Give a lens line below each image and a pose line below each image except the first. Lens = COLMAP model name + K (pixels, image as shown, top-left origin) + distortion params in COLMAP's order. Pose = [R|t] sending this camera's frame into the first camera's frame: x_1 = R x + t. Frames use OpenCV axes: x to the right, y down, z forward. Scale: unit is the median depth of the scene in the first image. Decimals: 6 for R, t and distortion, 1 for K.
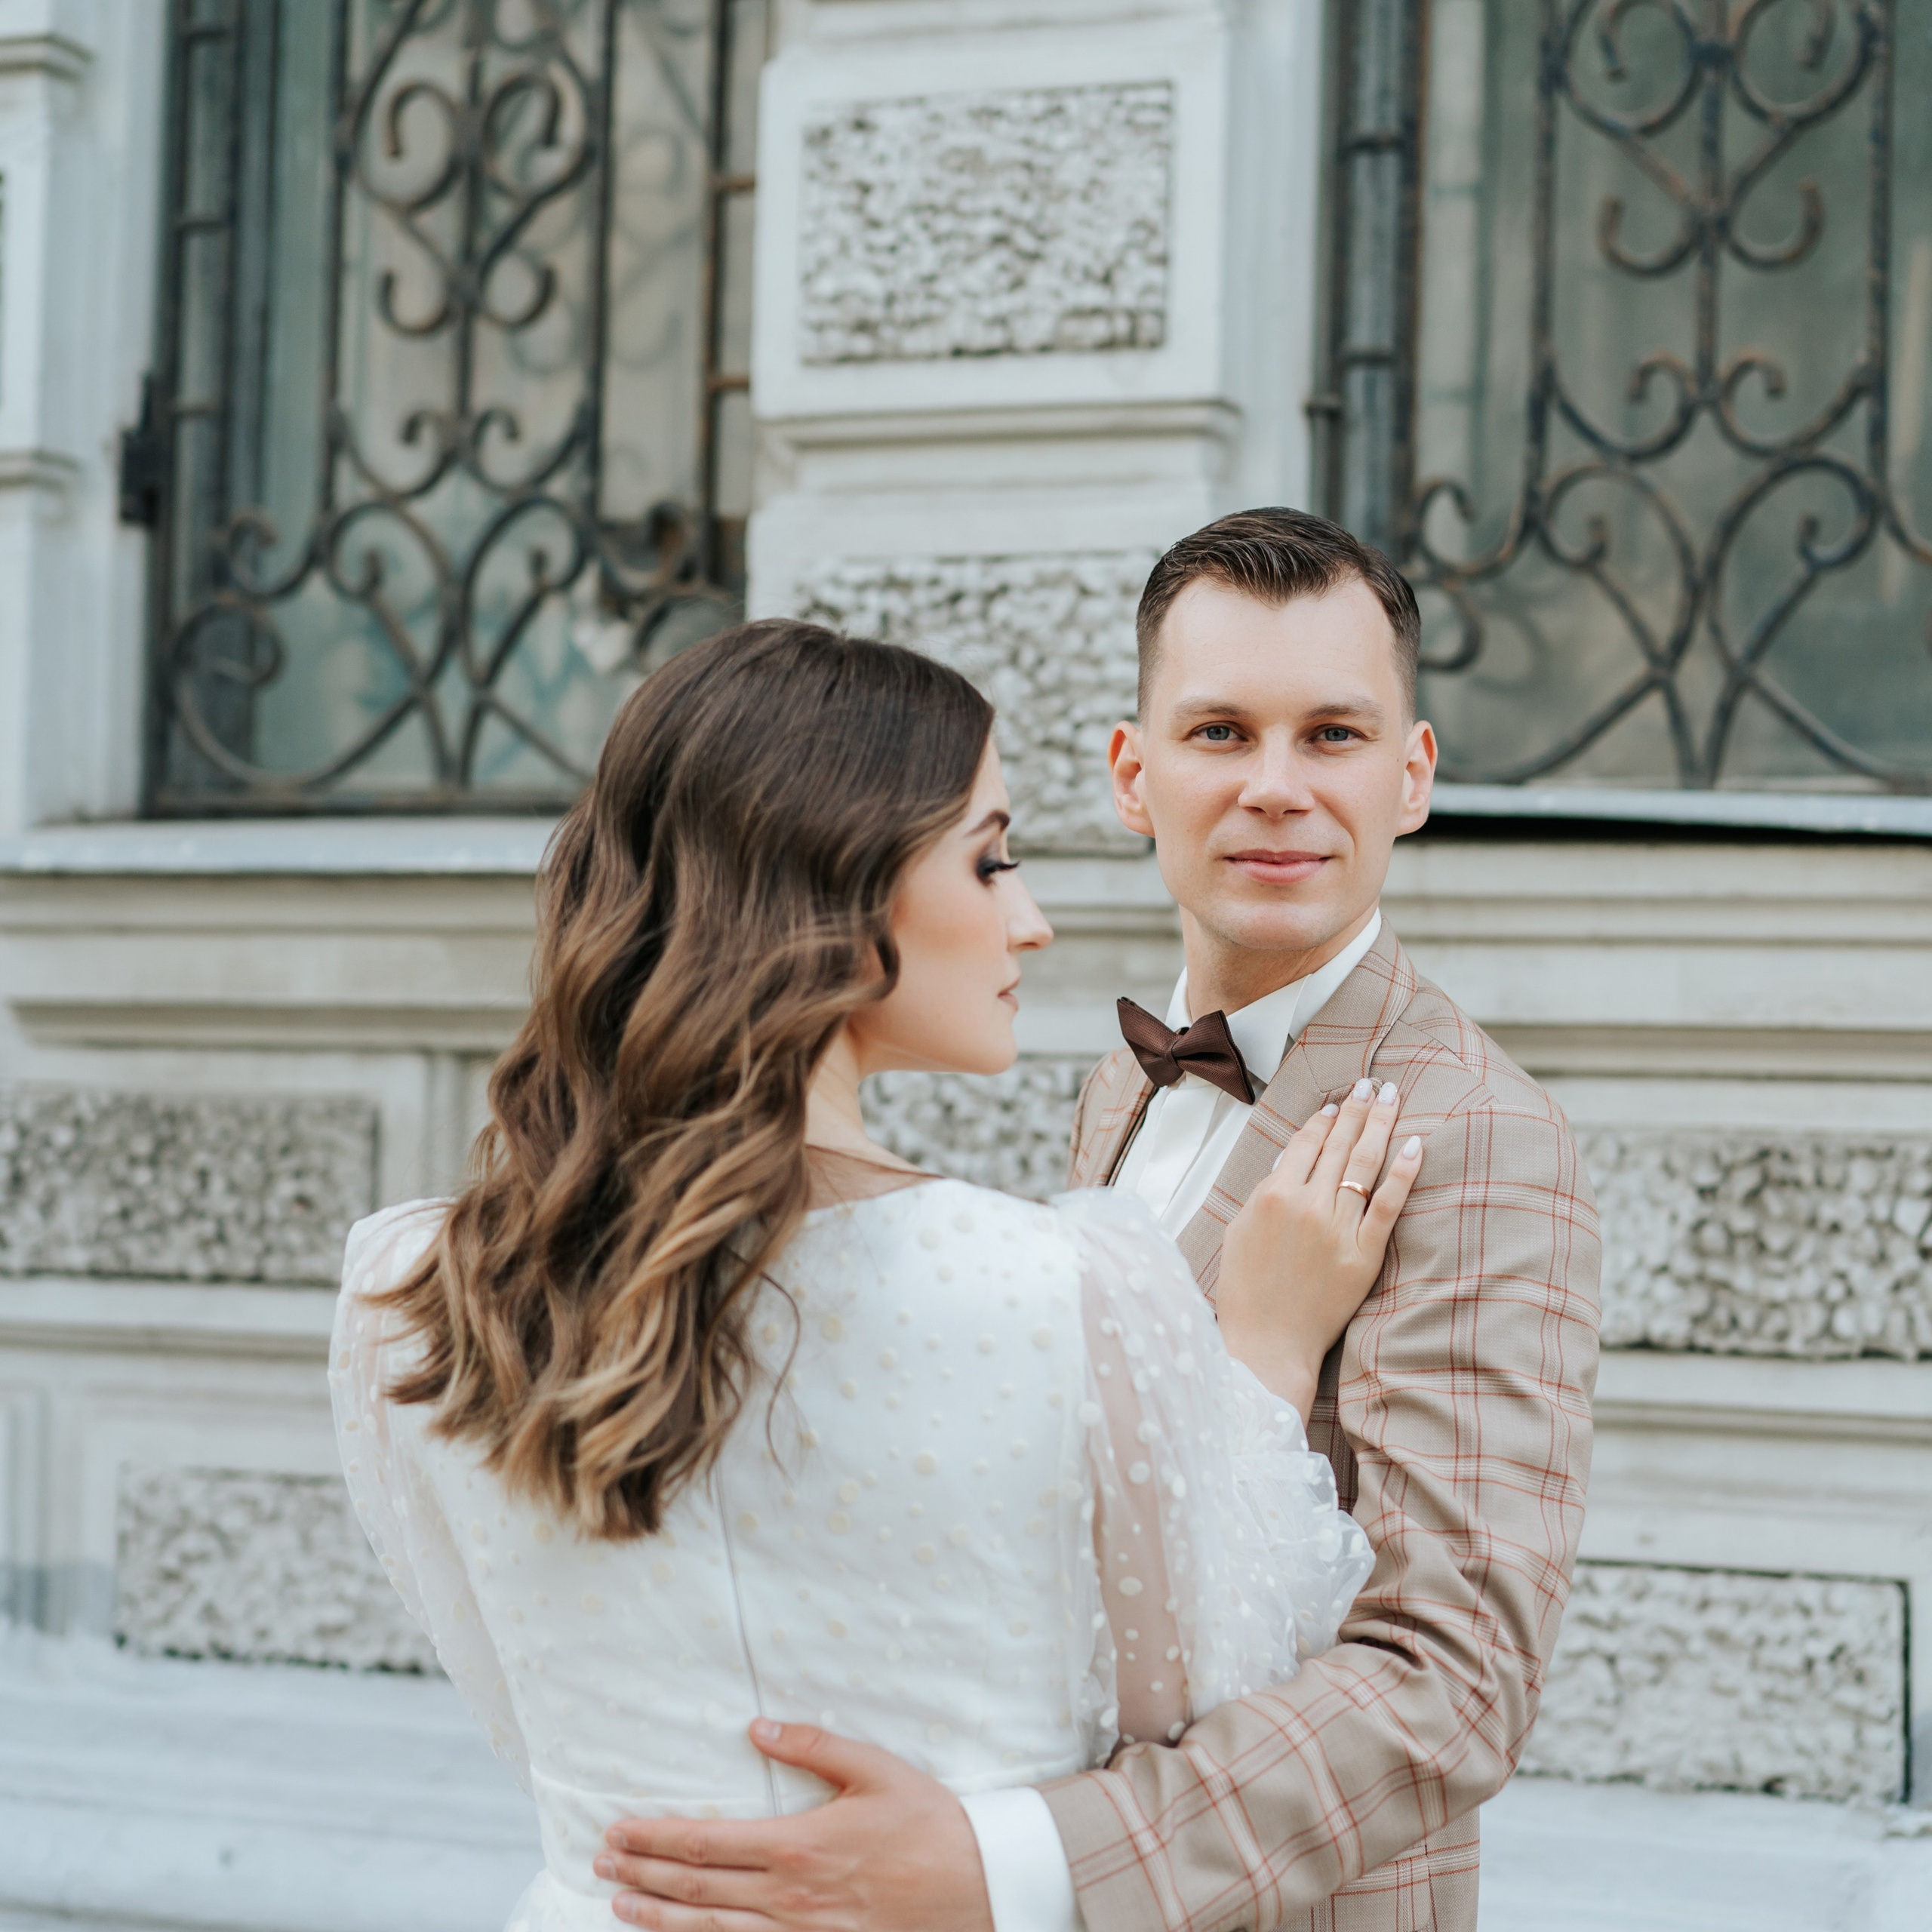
lens RADIAL K [[4601.4, 0, 966.4], [0, 4601.4, 904.5], [0, 0, 1]] dist [-0.005611, -0.007222]
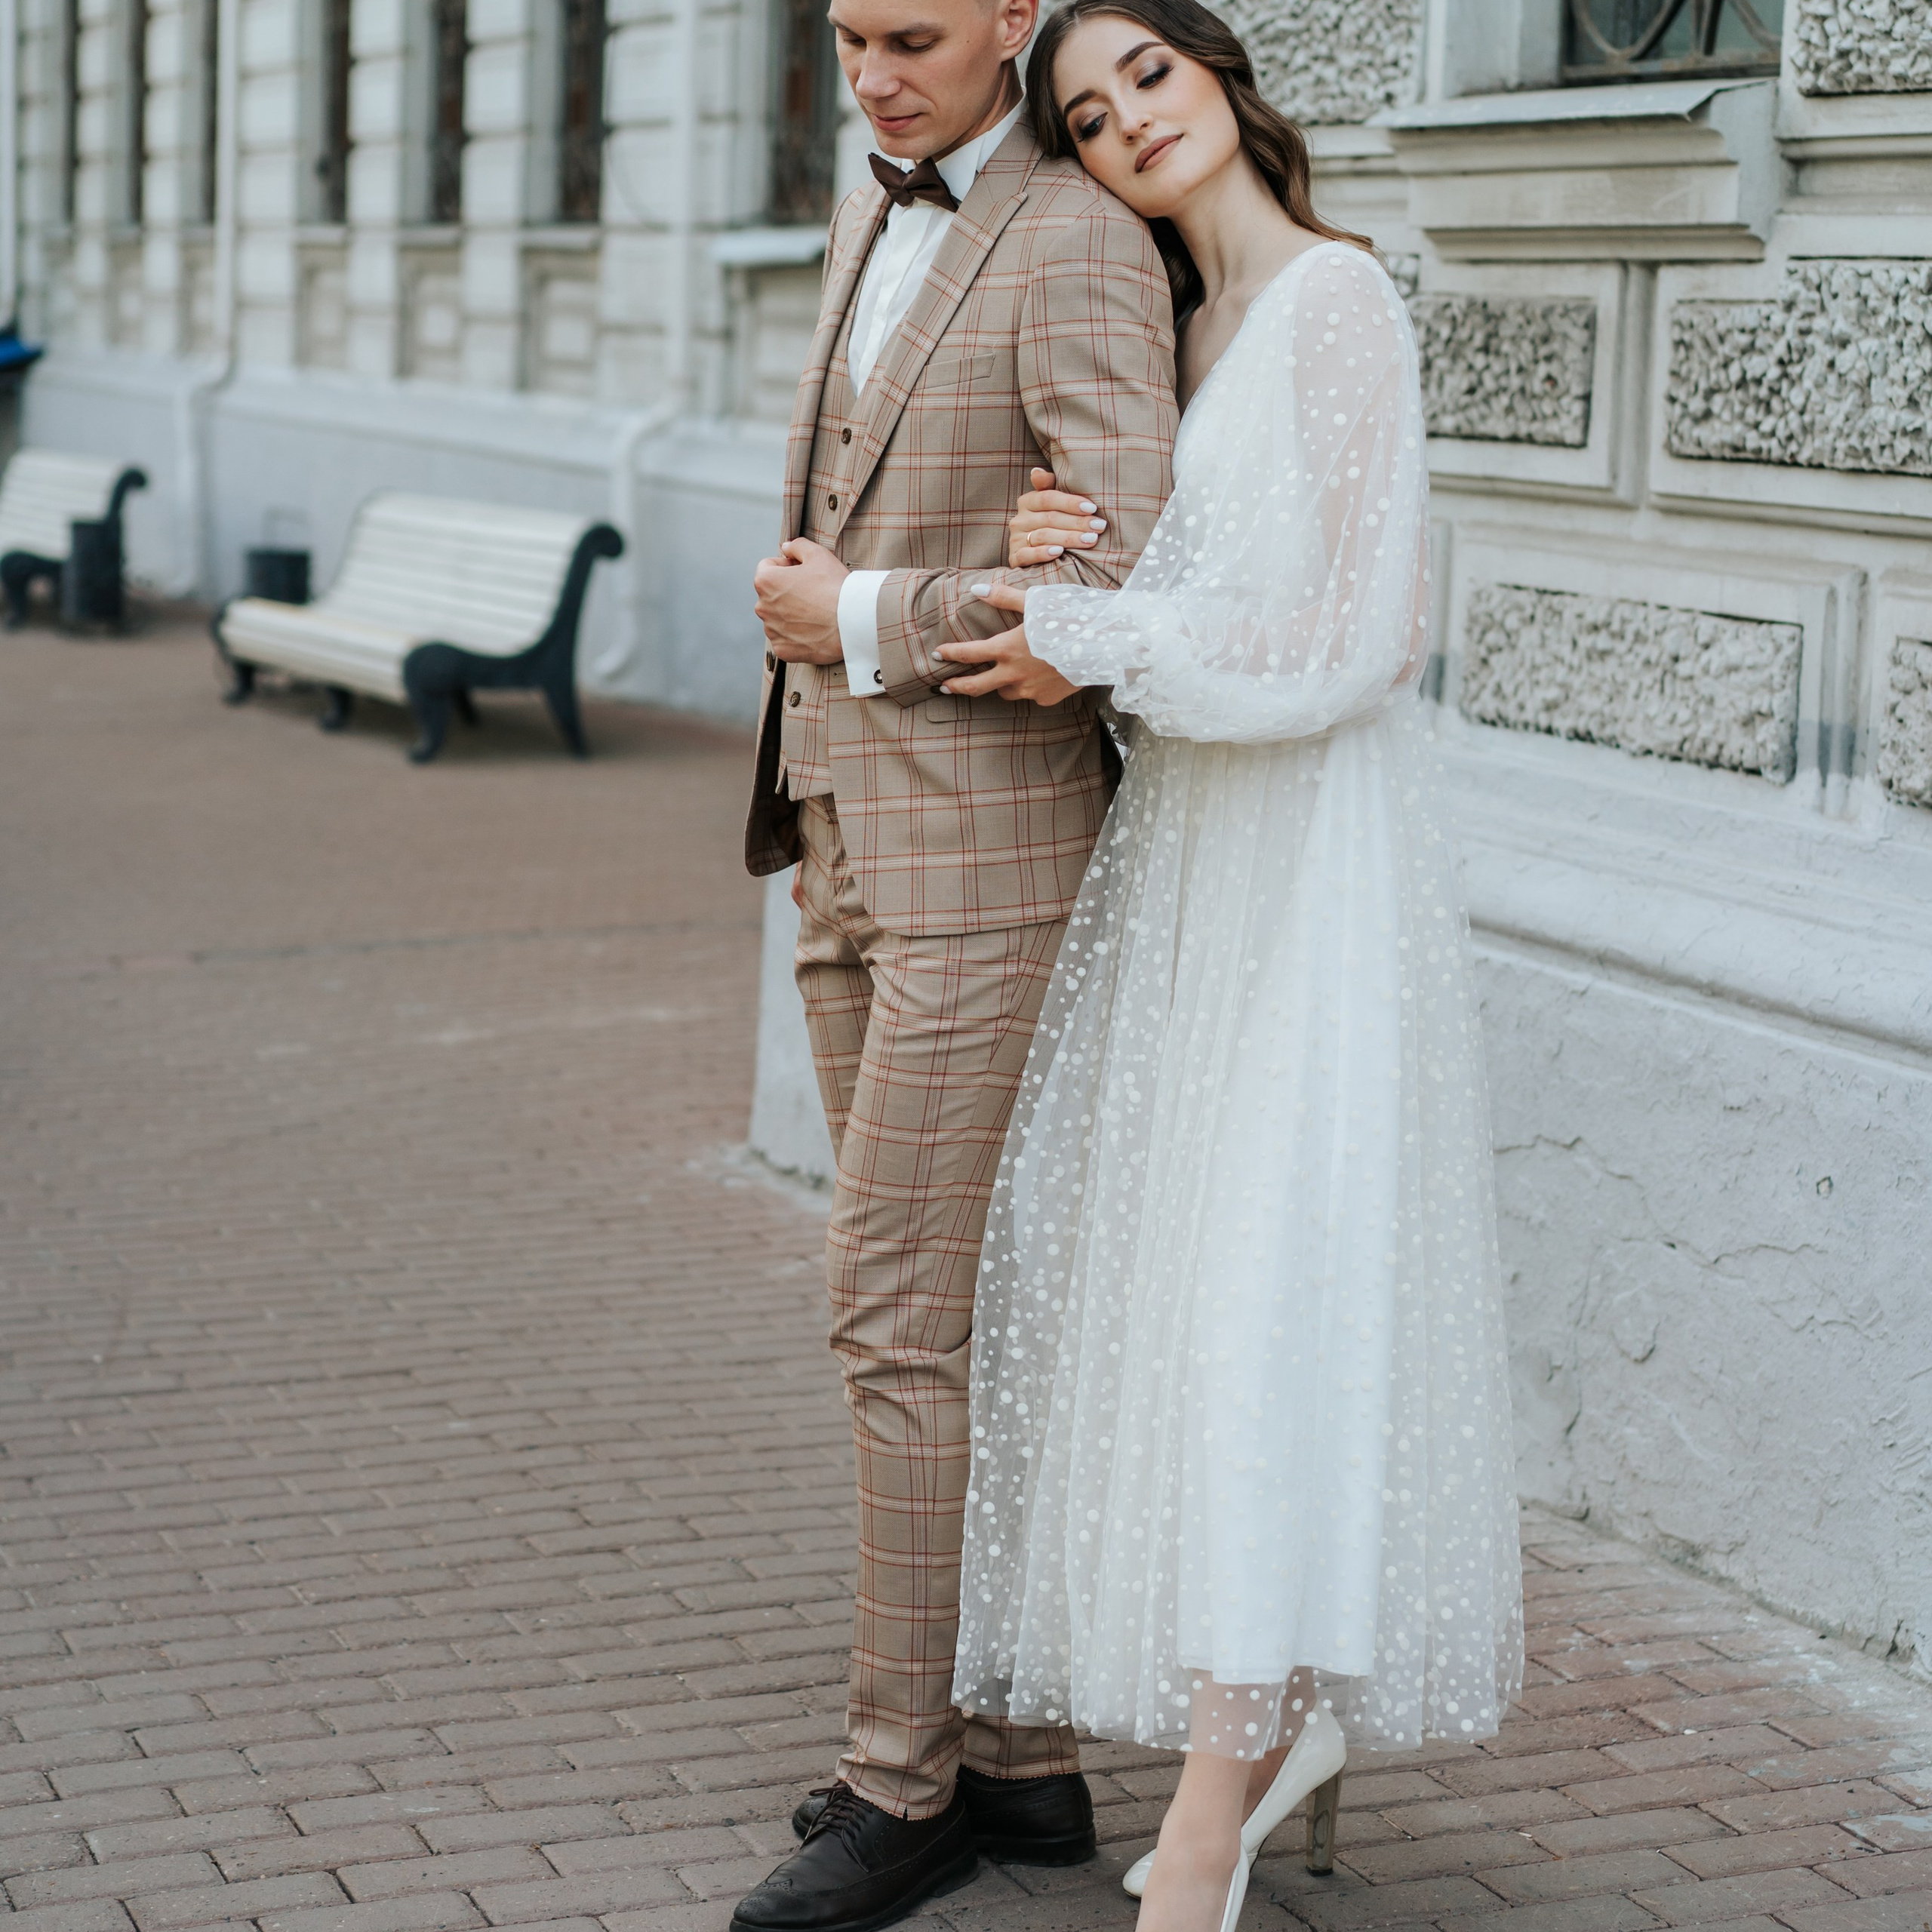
lens RADIAL K [[4601.4, 0, 966.4], [0, 4601.4, 904.5], [0, 0, 1]] dist [-0.005611, -0.007222]
pose [[0.724523, 0.090841, -0.683238, 0.670908], [0.005809, 0.990437, 0.137845, 0.032445], [0.689226, -0.103840, 0.717067, -0.070688]]
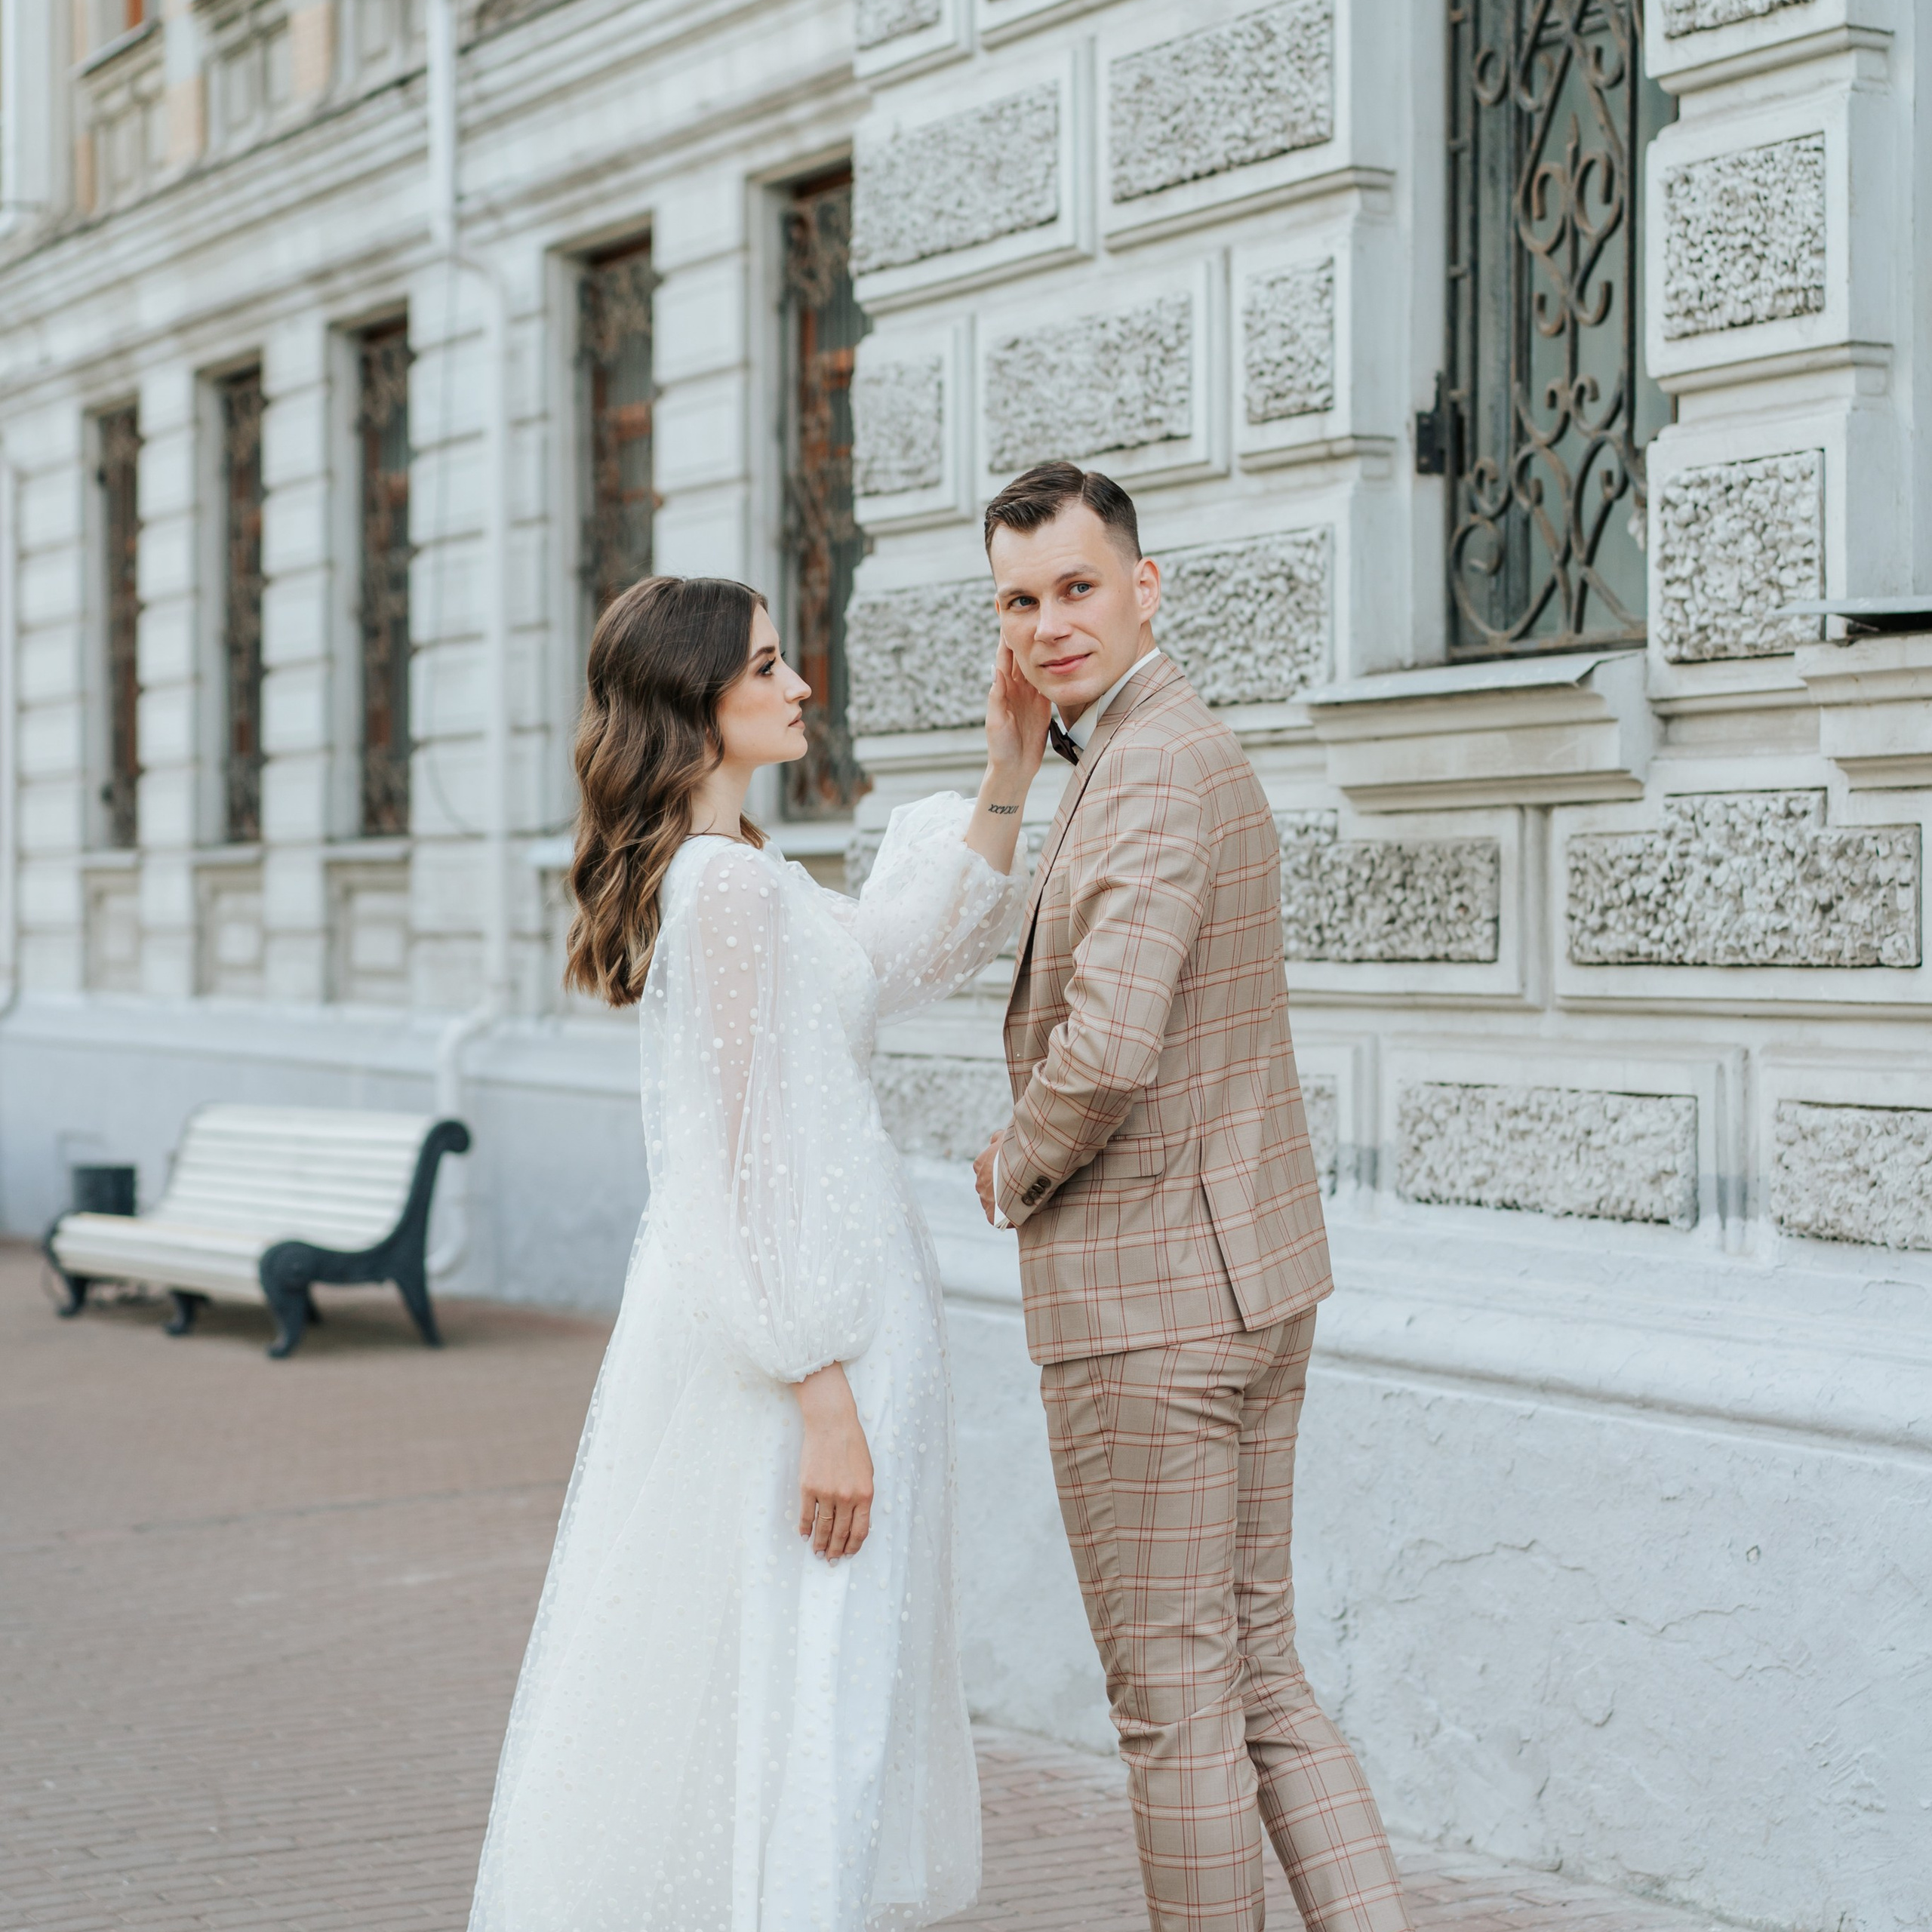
lens RADIAL K [[4817.3, 0, 971.1], [0, 4817.3, 889.7], [0, 0, 1]] dist [-0.013297, 0.105352]
pose [[0.767168, -0.030589, -0.640716, 0.804178], [0.044139, 0.999012, 0.005155, 0.044809], [0.639925, -0.032236, 0.767761, -0.369713]]
